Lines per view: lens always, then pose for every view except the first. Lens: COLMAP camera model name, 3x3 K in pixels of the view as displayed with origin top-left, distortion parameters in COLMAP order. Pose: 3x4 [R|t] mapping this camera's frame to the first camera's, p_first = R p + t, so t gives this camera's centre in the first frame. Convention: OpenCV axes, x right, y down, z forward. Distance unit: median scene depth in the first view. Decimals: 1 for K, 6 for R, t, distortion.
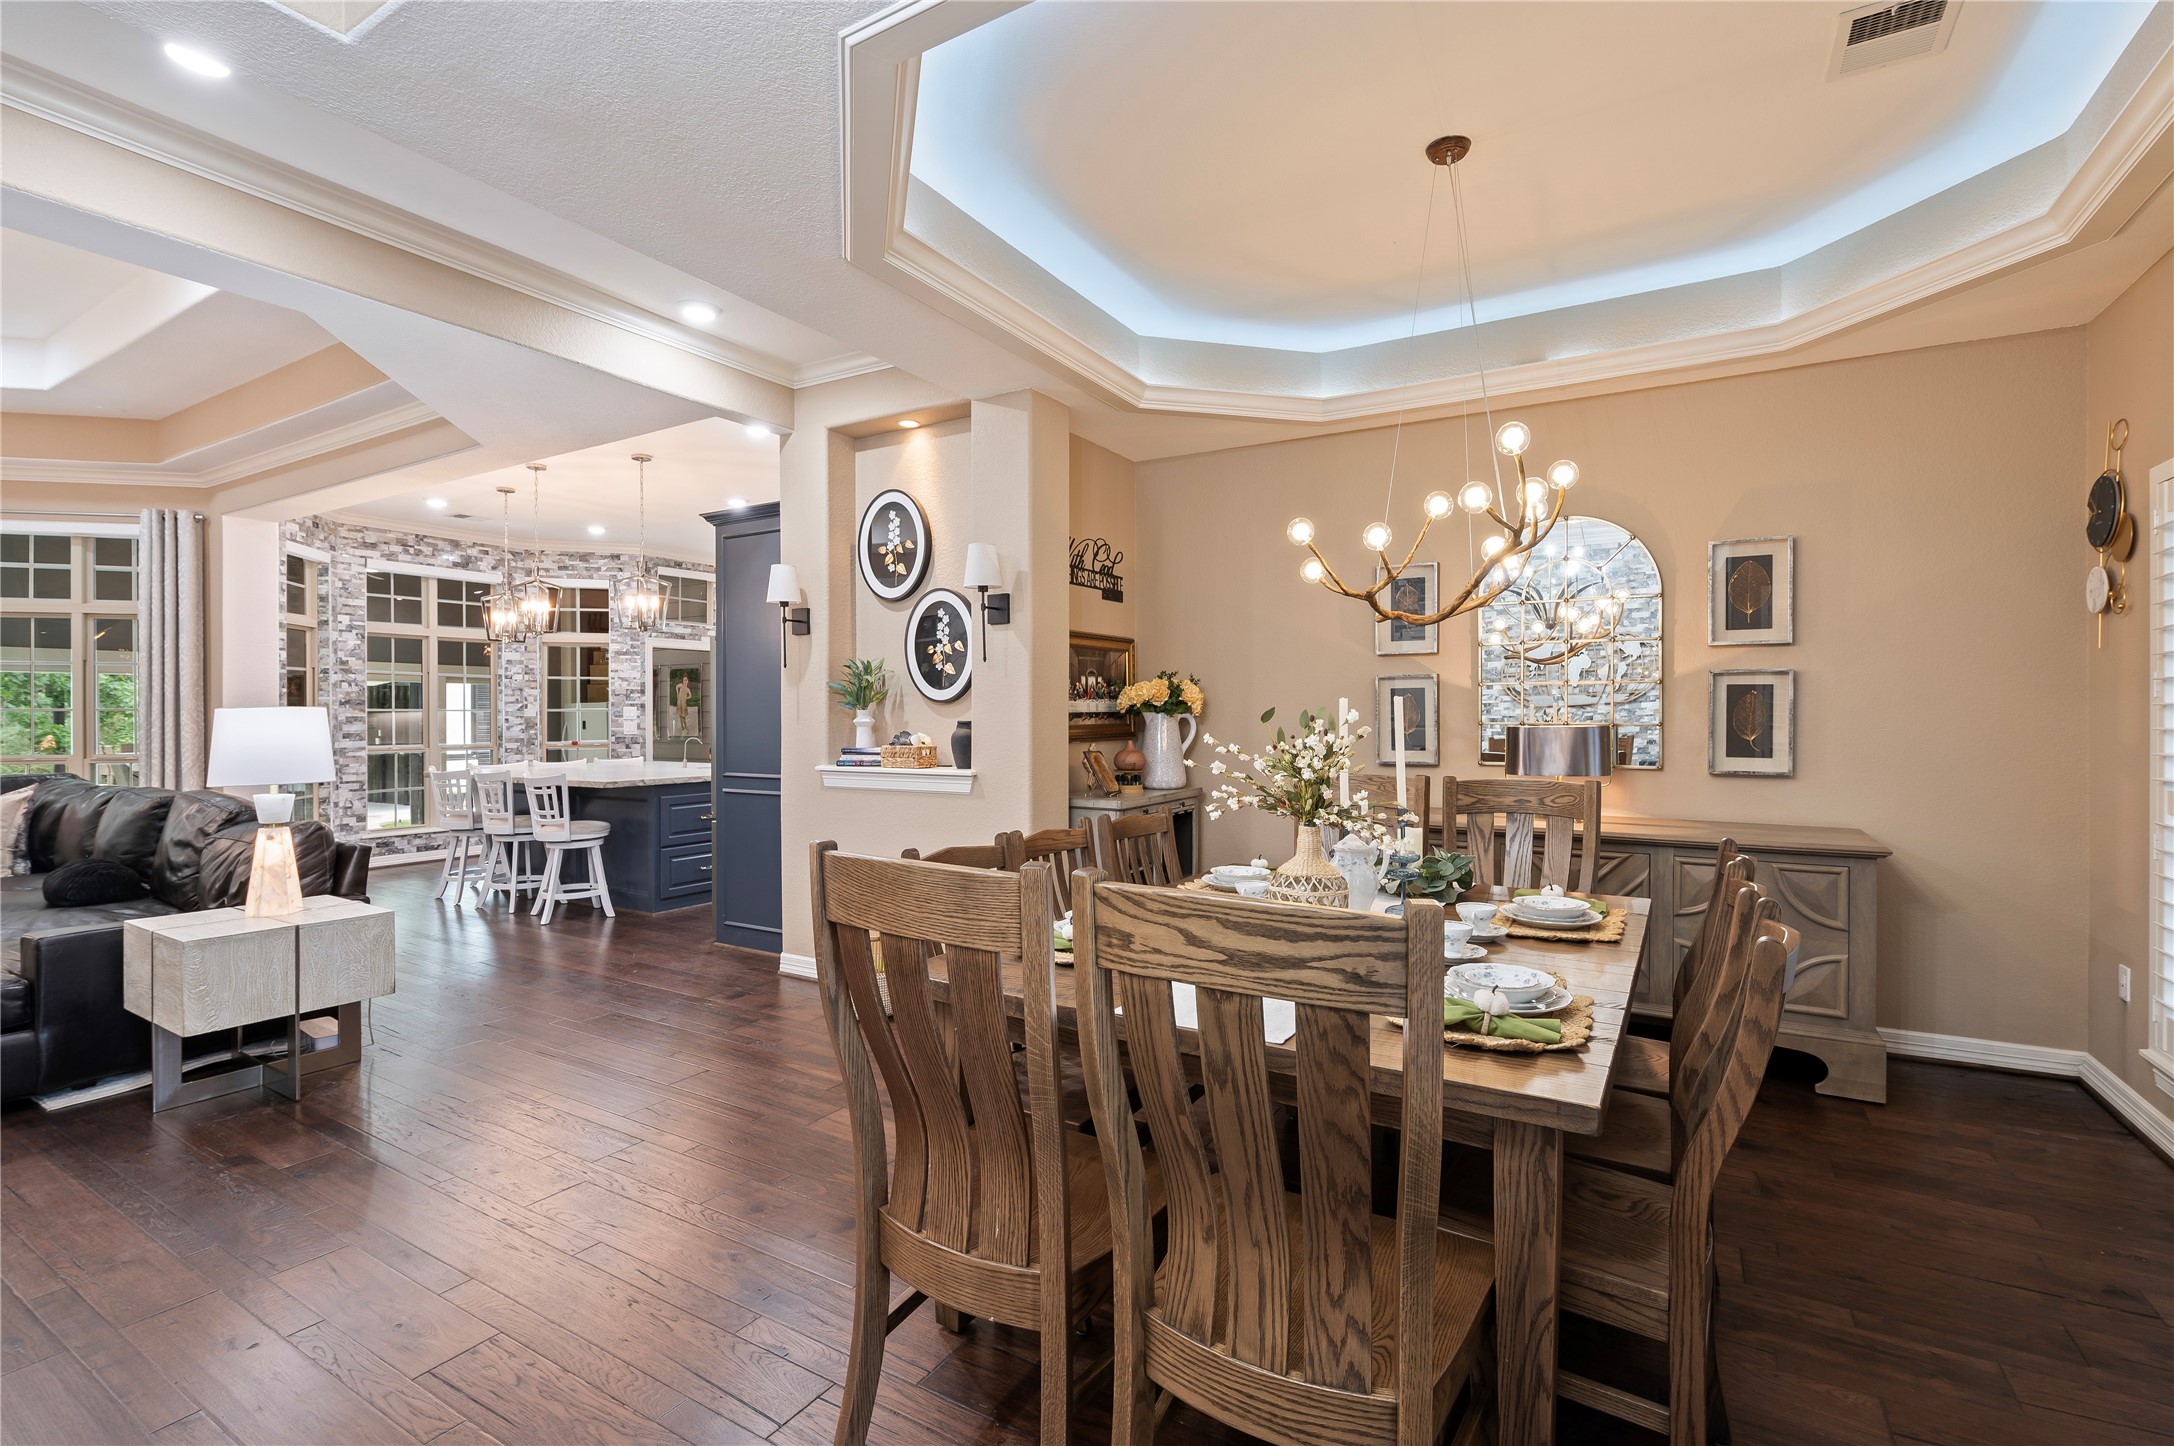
lens RADIAL K [[982.9, 0, 1079.9], [0, 982.9, 718.2], [0, 0, 1]] dist [-0.007745, -0.000623]
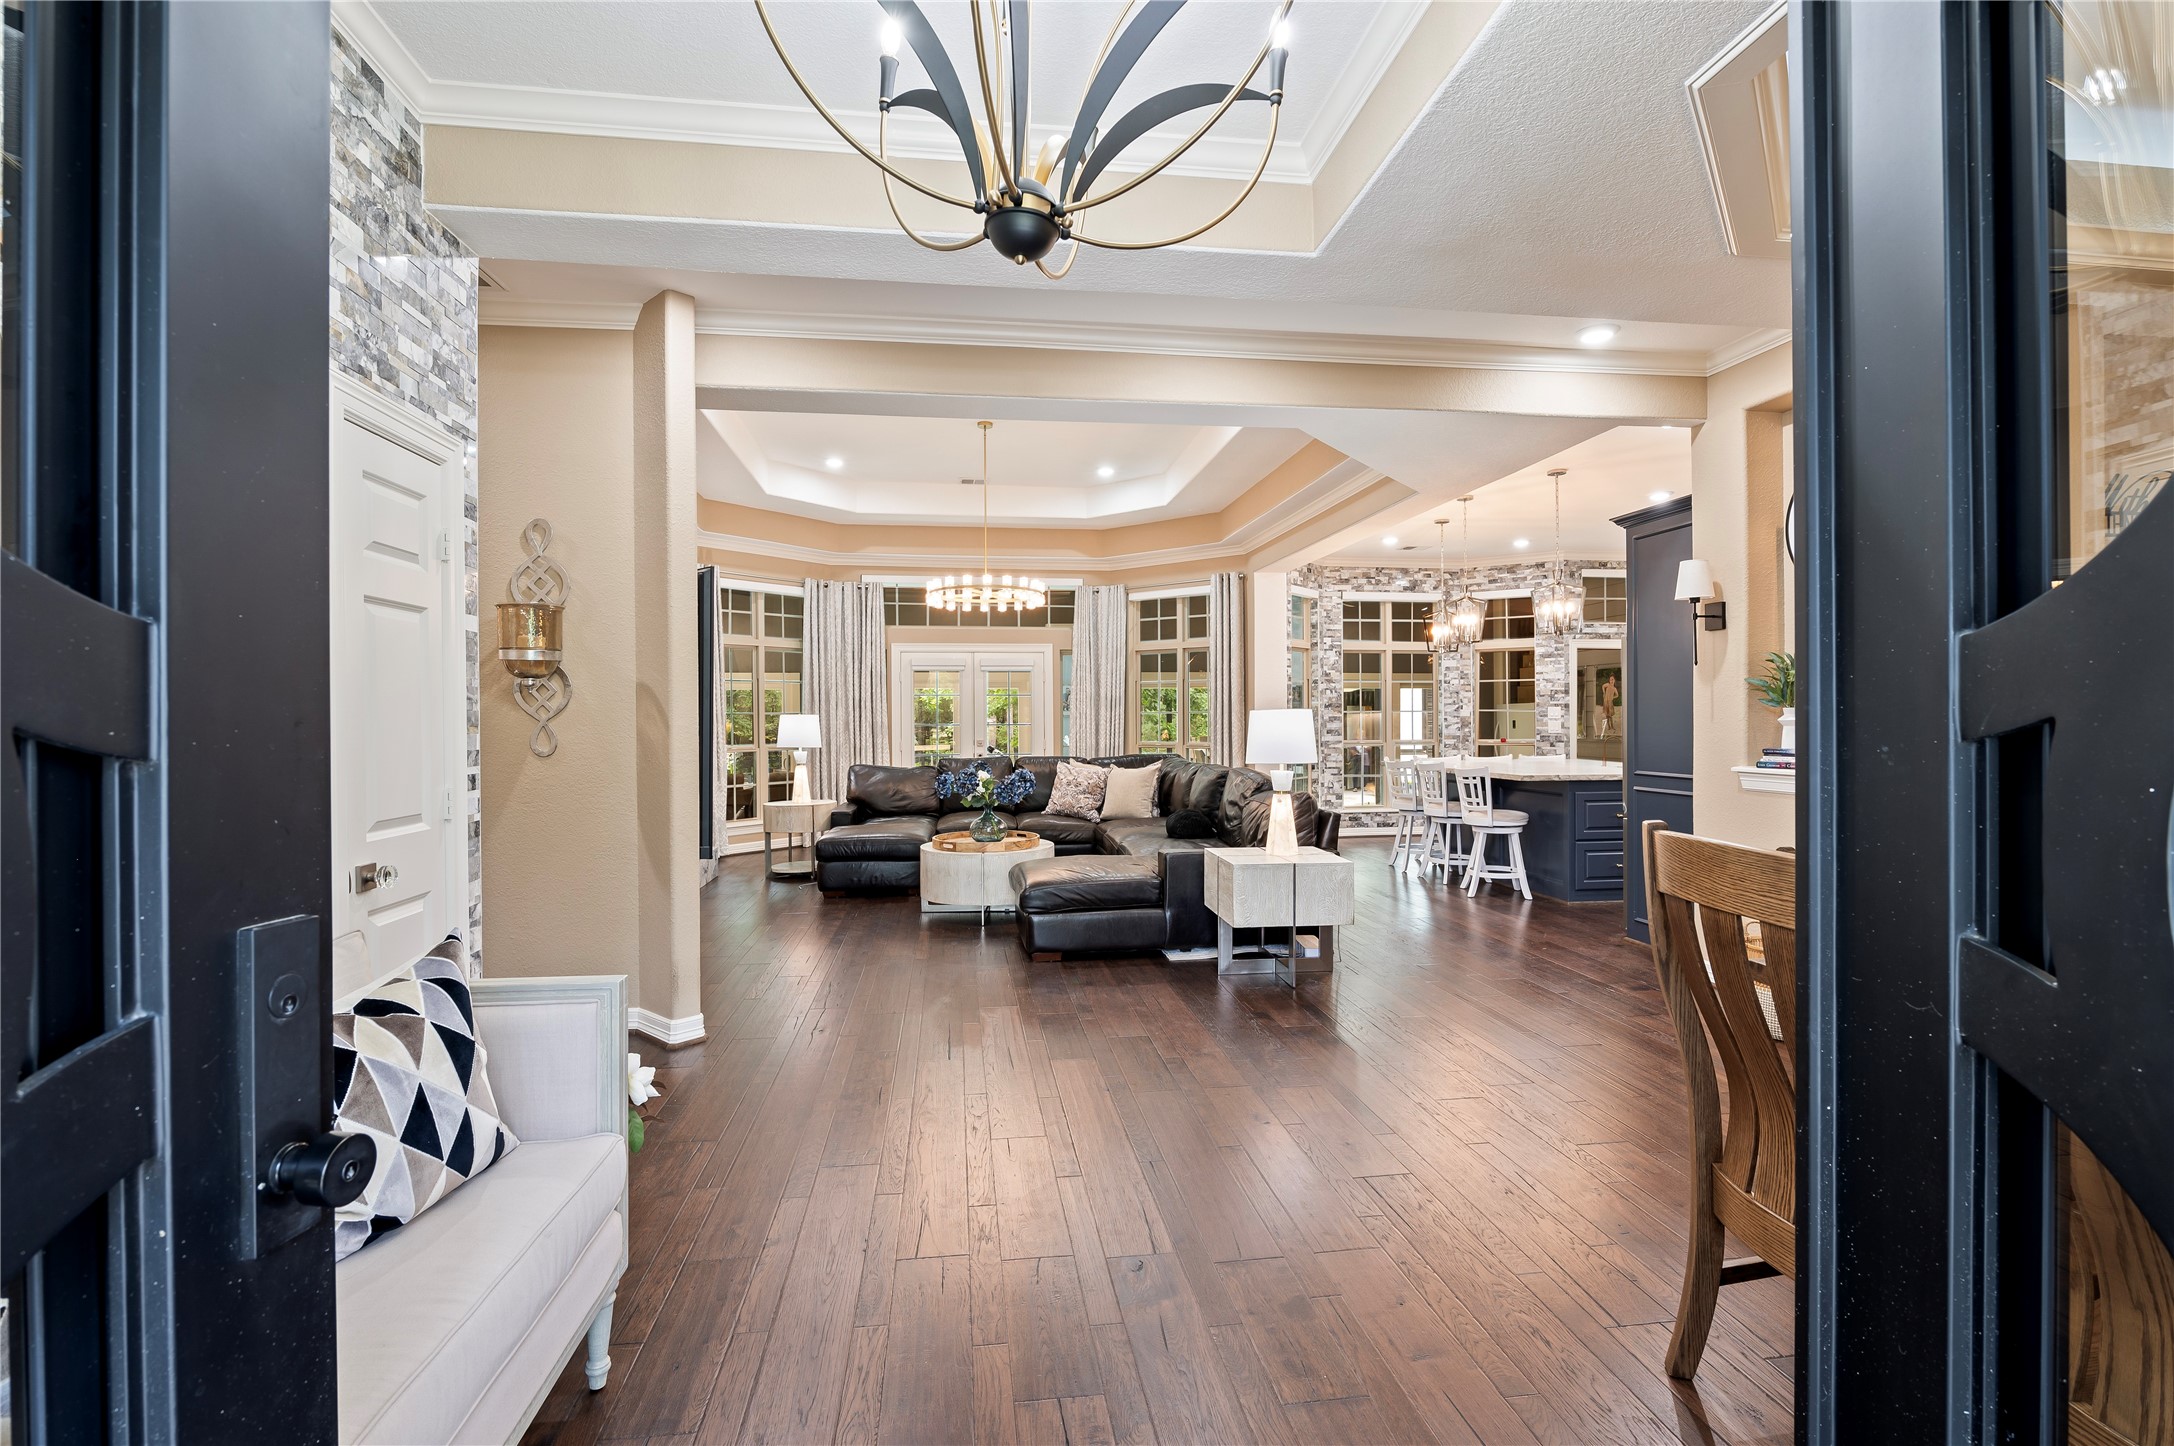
lens RADIAL K [[982.9, 0, 1079.9], [0, 982.9, 718.2], [0, 0, 1]] dist [-0.007745, -0.000623]
pose [[0.623596, -0.001152, -0.781746, 0.064761], [0.000951, 0.999999, -0.000715, 0.001285], [0.781747, -0.000297, 0.623596, -0.071396]]
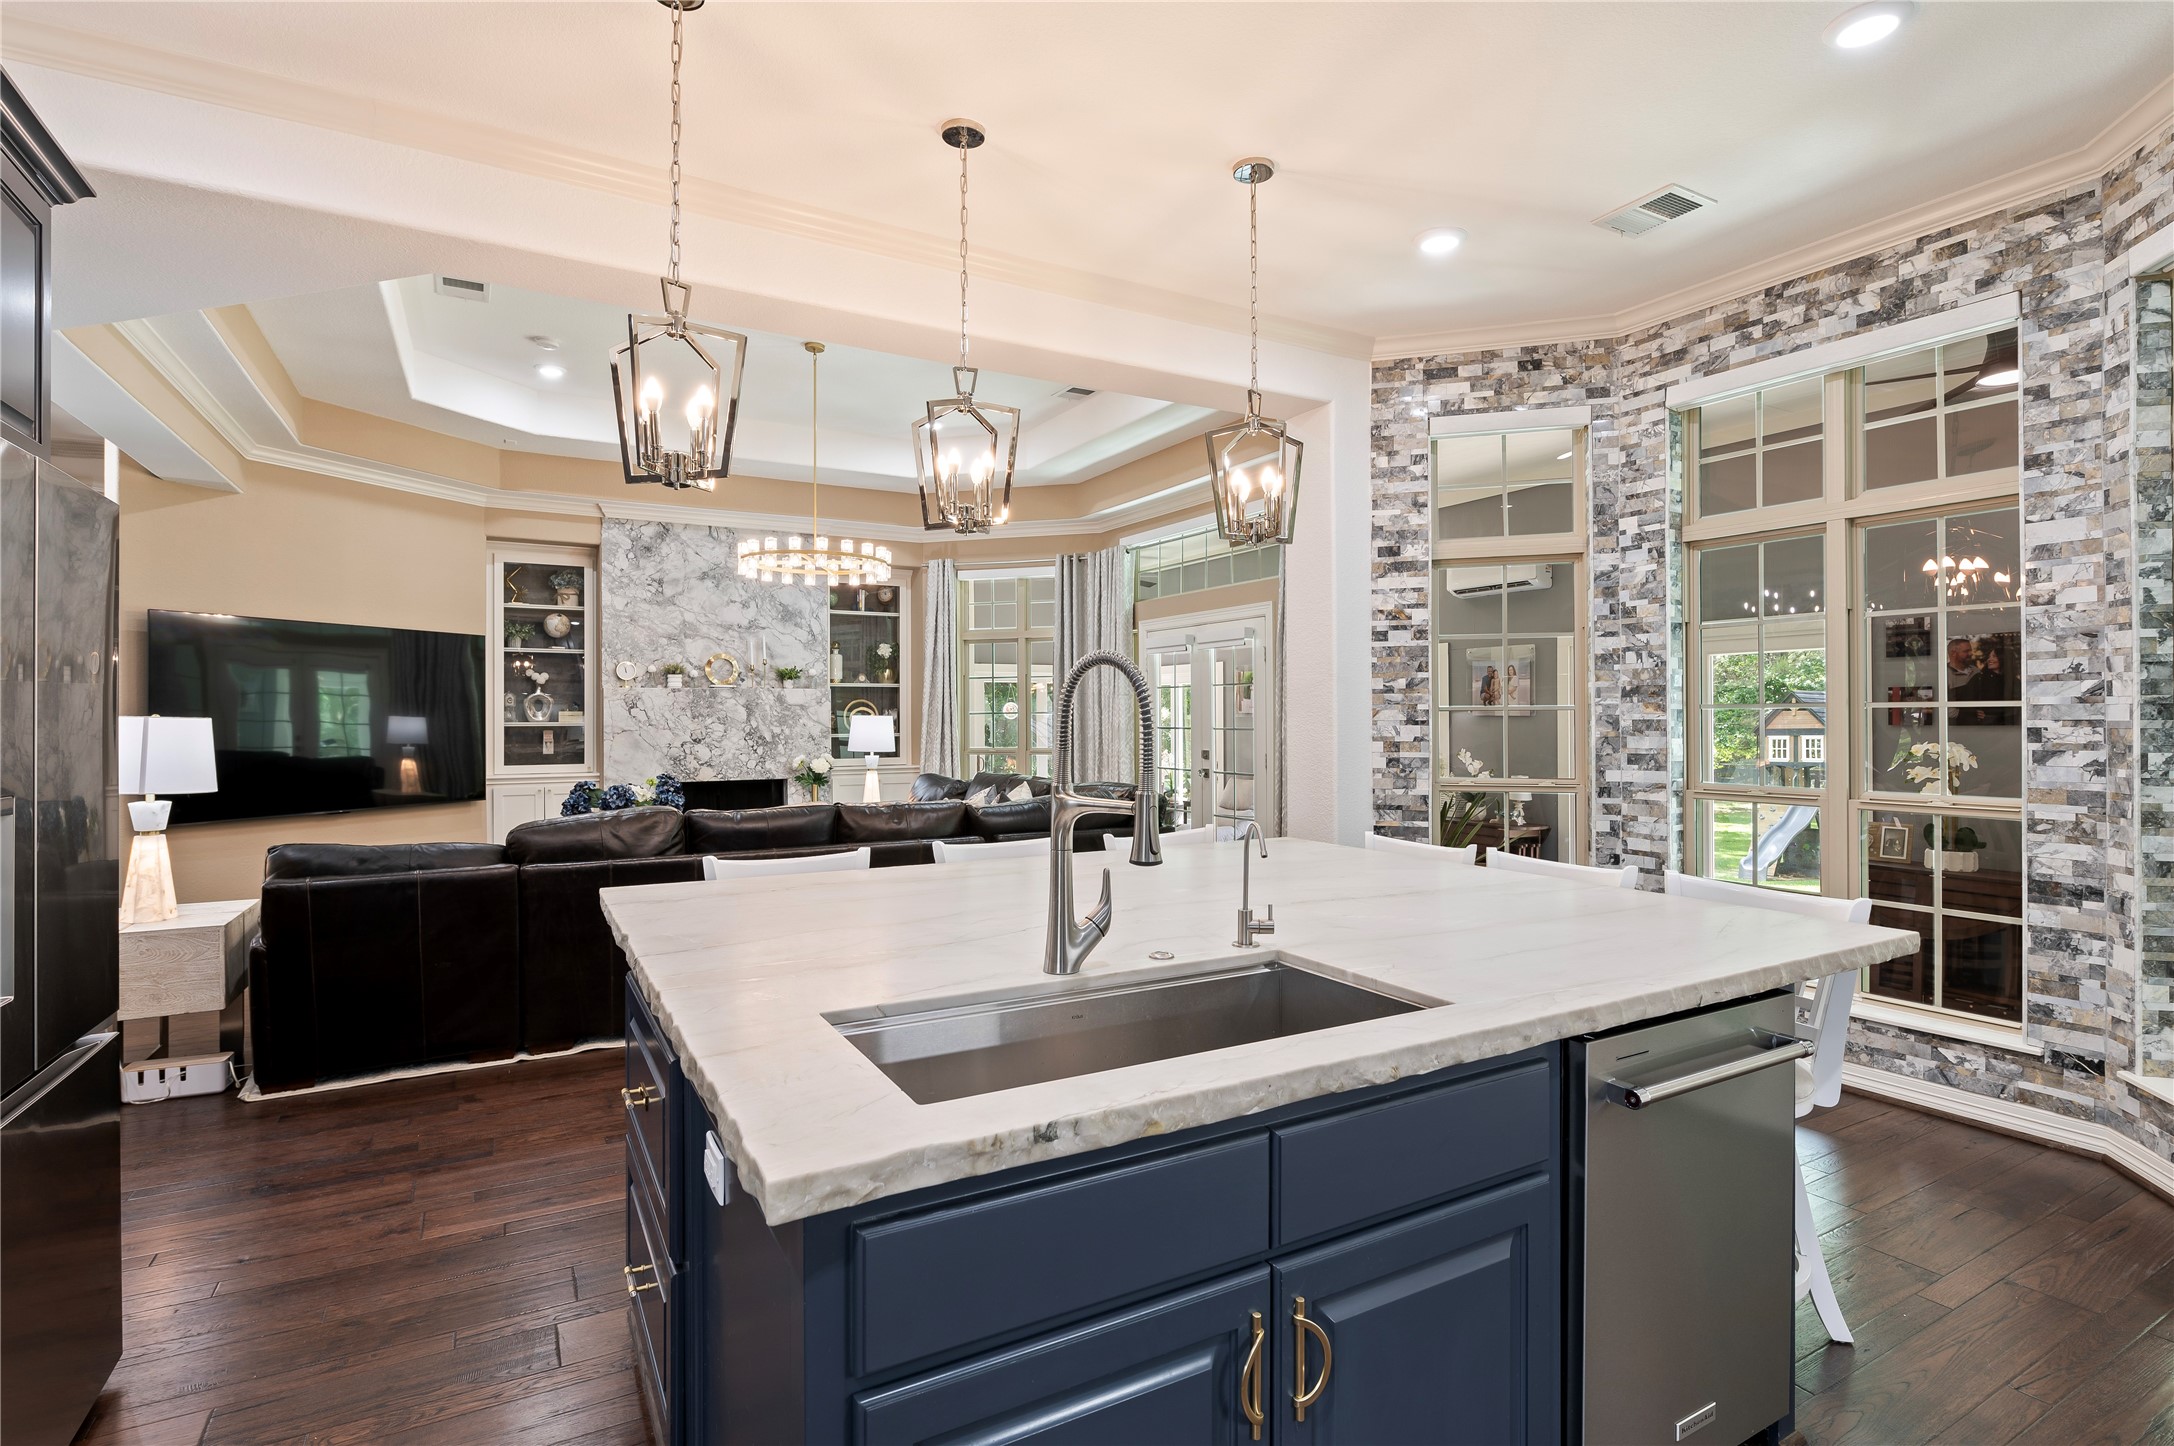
lens RADIAL K [[1069.6, 0, 1087.0], [0, 1069.6, 723.0], [0, 0, 1]] dist [-0.003465, -0.000526]
pose [[-0.489240, 0.009479, -0.872098, -0.168819], [0.002423, 0.999952, 0.009509, -0.007289], [0.872146, 0.002539, -0.489240, 1.247054]]
